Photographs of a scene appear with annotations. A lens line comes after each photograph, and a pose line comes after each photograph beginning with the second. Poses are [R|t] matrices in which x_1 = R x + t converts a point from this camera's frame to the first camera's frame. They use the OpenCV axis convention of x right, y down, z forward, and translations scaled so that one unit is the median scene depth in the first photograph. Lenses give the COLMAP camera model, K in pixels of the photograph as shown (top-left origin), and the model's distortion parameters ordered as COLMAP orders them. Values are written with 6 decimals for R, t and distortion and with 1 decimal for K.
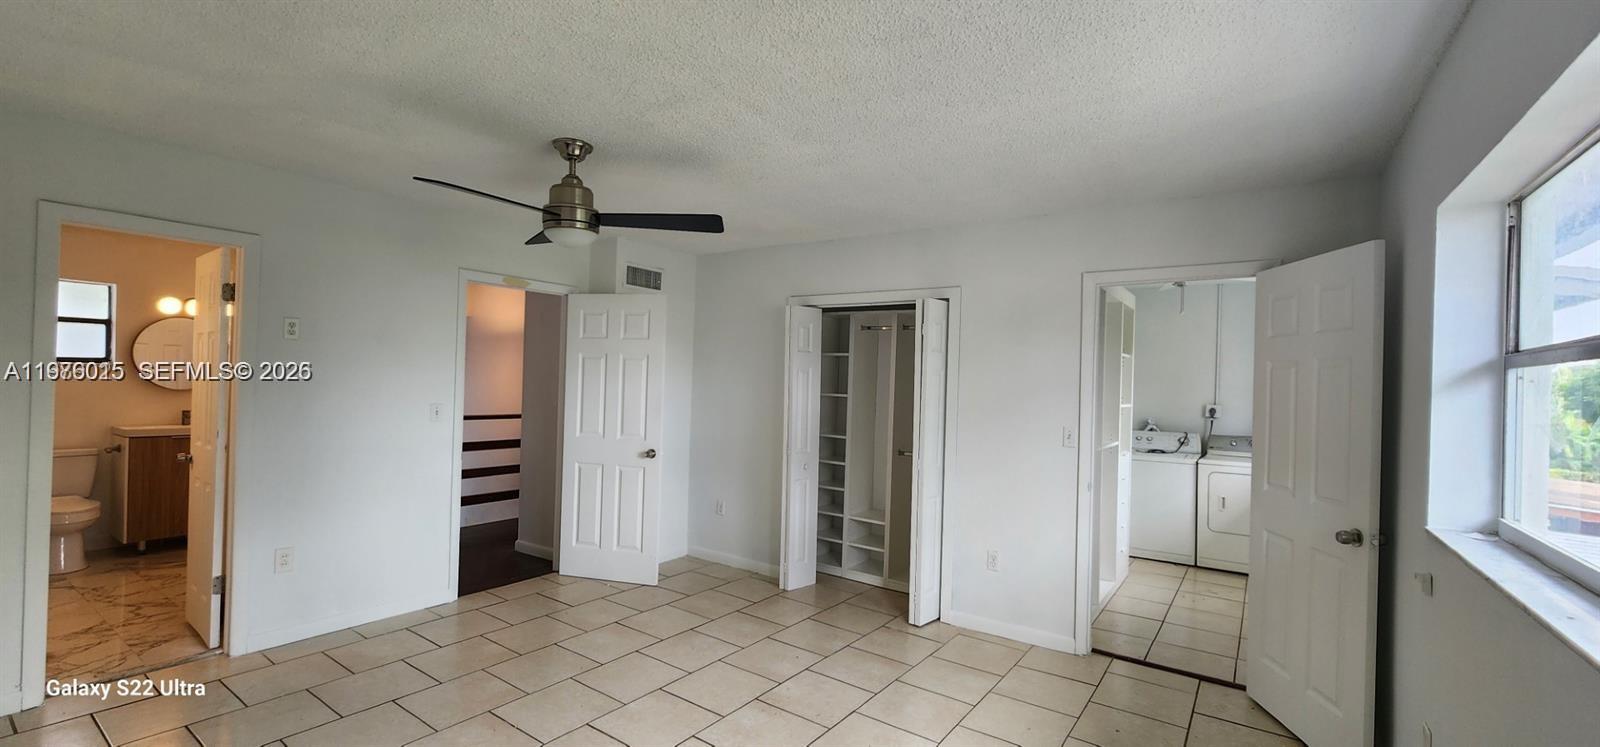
lens RADIAL K [[662.4, 0, 800.0], [0, 662.4, 373.5], [0, 0, 1]] dist [-0.001018, -0.000278]
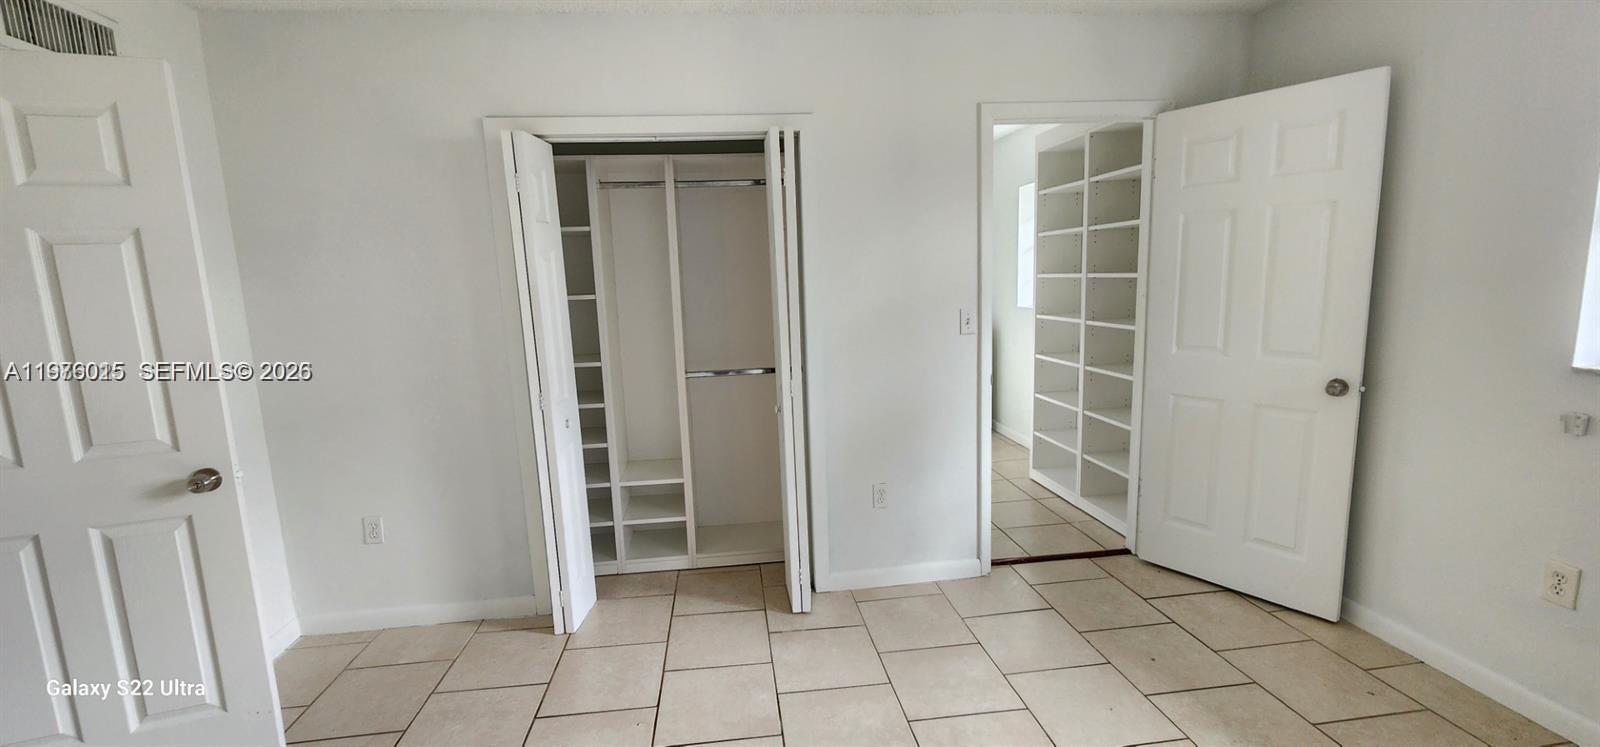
lens RADIAL K [[631.1, 0, 800.0], [0, 631.1, 373.5], [0, 0, 1]] dist [0.001258, 0.000128]
pose [[0.738275, -0.159033, 0.655484, -0.243324], [0.053887, 0.982607, 0.177706, 0.009948], [-0.672344, -0.095874, 0.734004, 0.564850]]
